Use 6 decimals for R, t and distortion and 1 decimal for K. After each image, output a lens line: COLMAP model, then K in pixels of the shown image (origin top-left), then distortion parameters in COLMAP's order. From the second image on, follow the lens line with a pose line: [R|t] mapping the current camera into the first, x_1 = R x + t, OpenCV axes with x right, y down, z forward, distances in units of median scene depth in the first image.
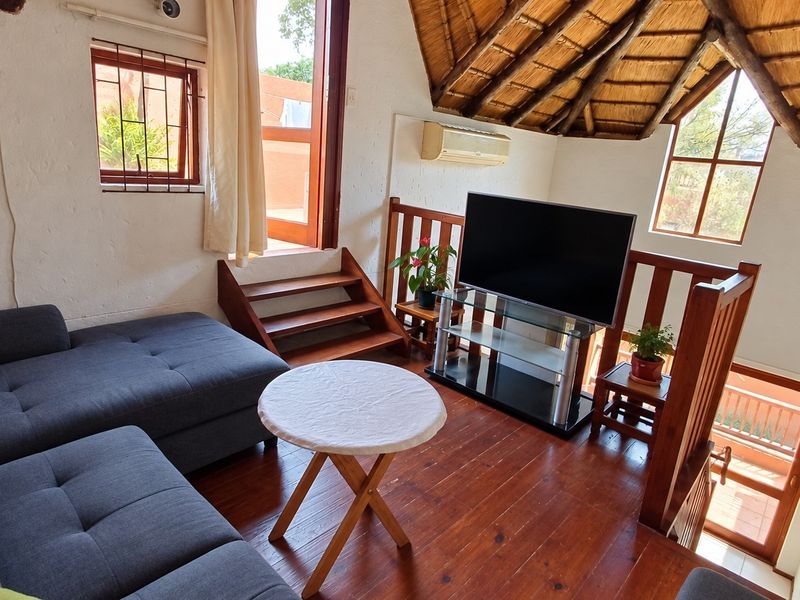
lens RADIAL K [[498.7, 0, 400.9], [0, 498.7, 298.9], [0, 0, 1]] dist [-0.006091, 0.006588]
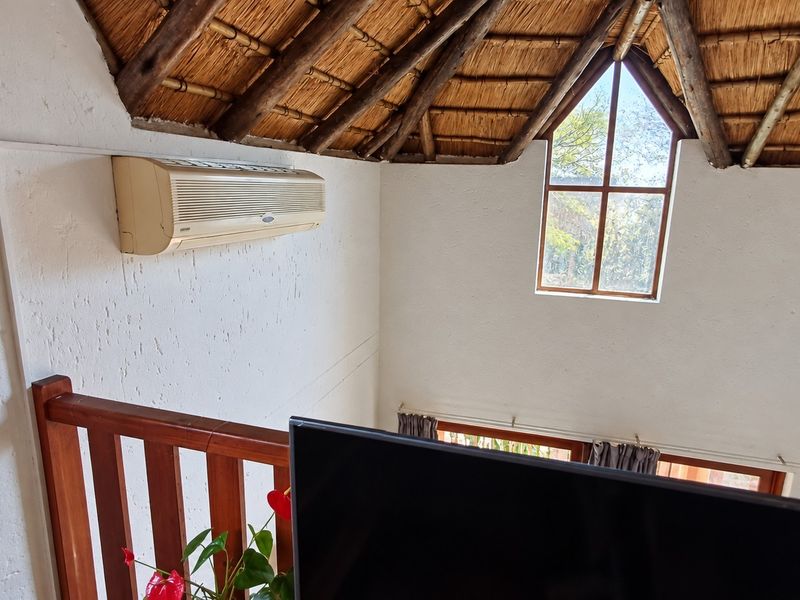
lens RADIAL K [[498.7, 0, 419.9], [0, 498.7, 291.1], [0, 0, 1]] dist [-0.006091, 0.006588]
pose [[0.885470, -0.164069, 0.434770, 0.061421], [0.183092, 0.983094, -0.001901, -0.180703], [-0.427108, 0.081286, 0.900540, 0.484880]]
